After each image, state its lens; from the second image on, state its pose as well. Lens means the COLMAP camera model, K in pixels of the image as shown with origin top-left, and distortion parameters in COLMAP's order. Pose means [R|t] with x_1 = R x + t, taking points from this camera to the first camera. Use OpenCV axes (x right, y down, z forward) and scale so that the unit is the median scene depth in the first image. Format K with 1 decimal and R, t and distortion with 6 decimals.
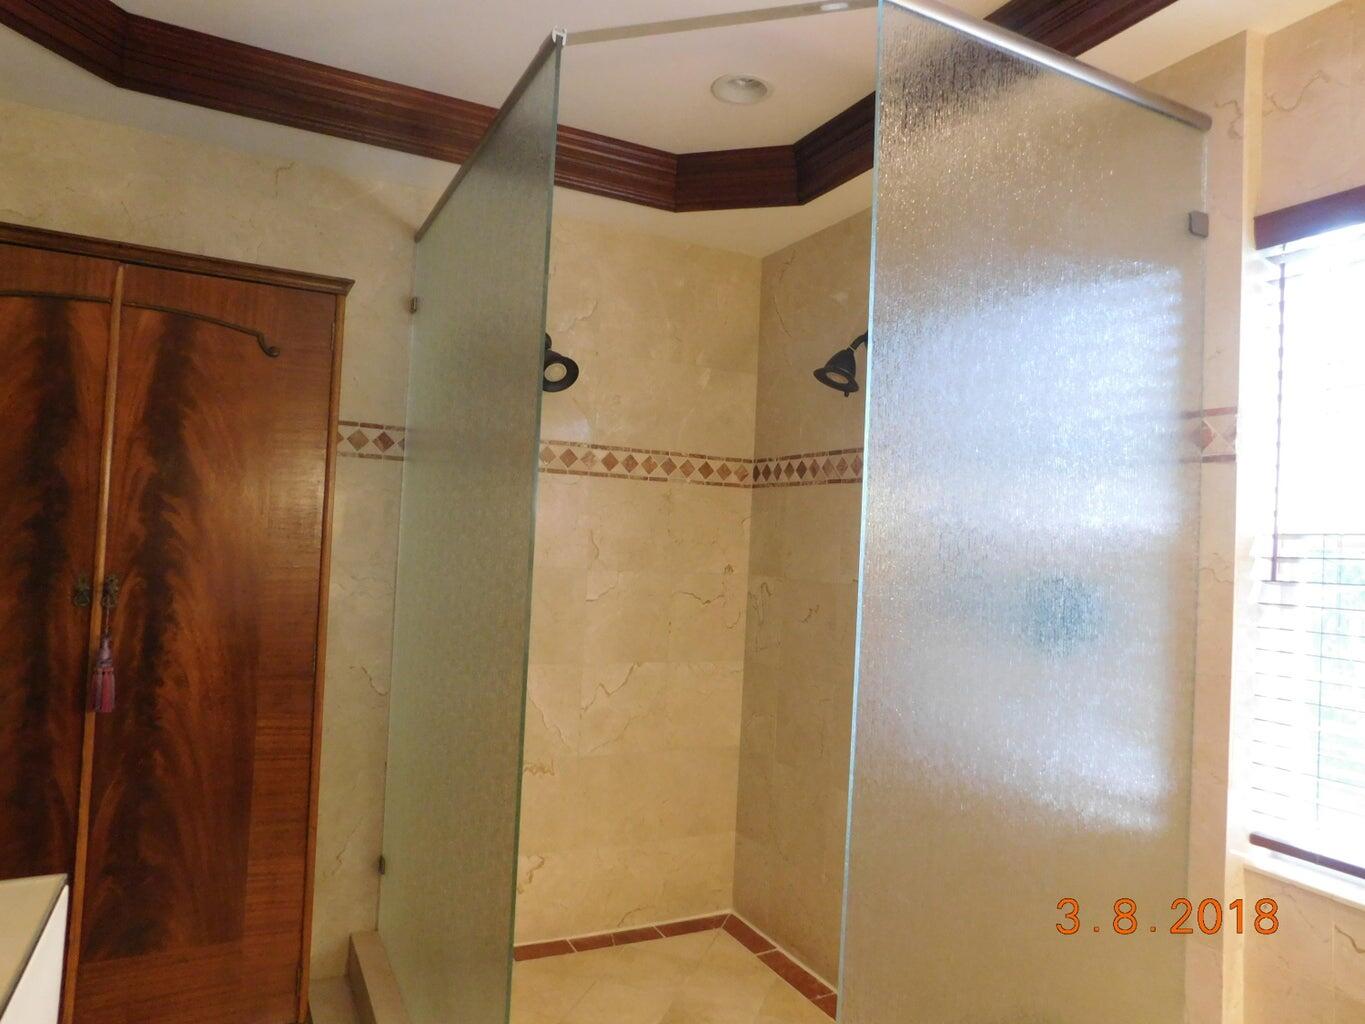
lens RADIAL K [[908.5, 0, 687.1], [0, 908.5, 517.8], [0, 0, 1]] dist [-0.008788, -0.000789]
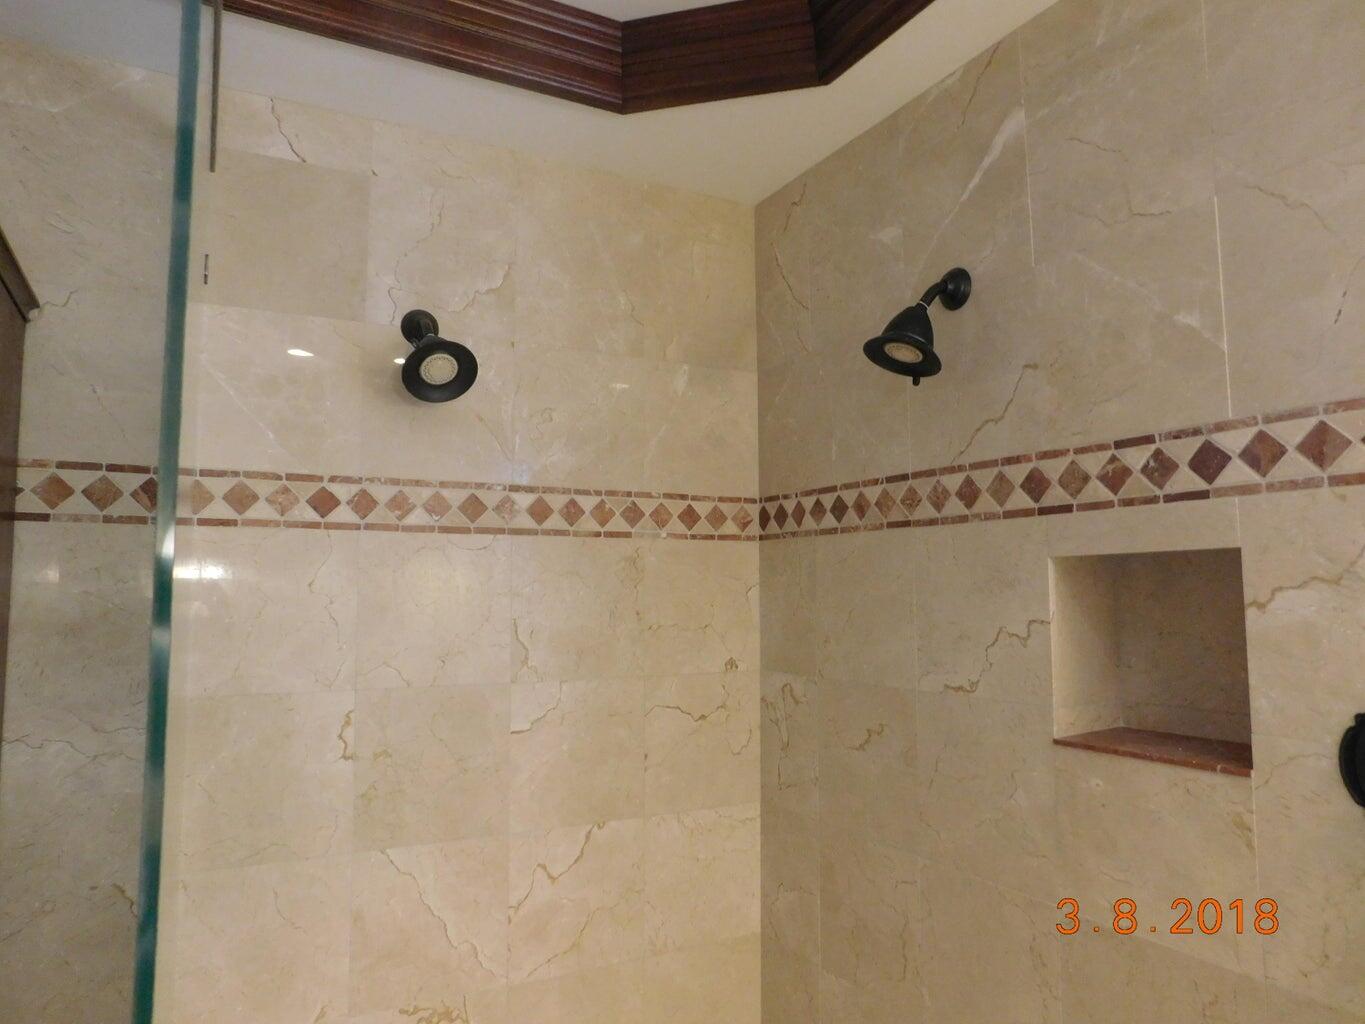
lens RADIAL K [[908.5, 0, 686.5], [0, 908.5, 509.1], [0, 0, 1]] dist [-0.008788, -0.000789]
pose [[0.998379, -0.047869, 0.030780, -0.001340], [0.049783, 0.996659, -0.064744, -0.015965], [-0.027578, 0.066172, 0.997427, 0.349849]]
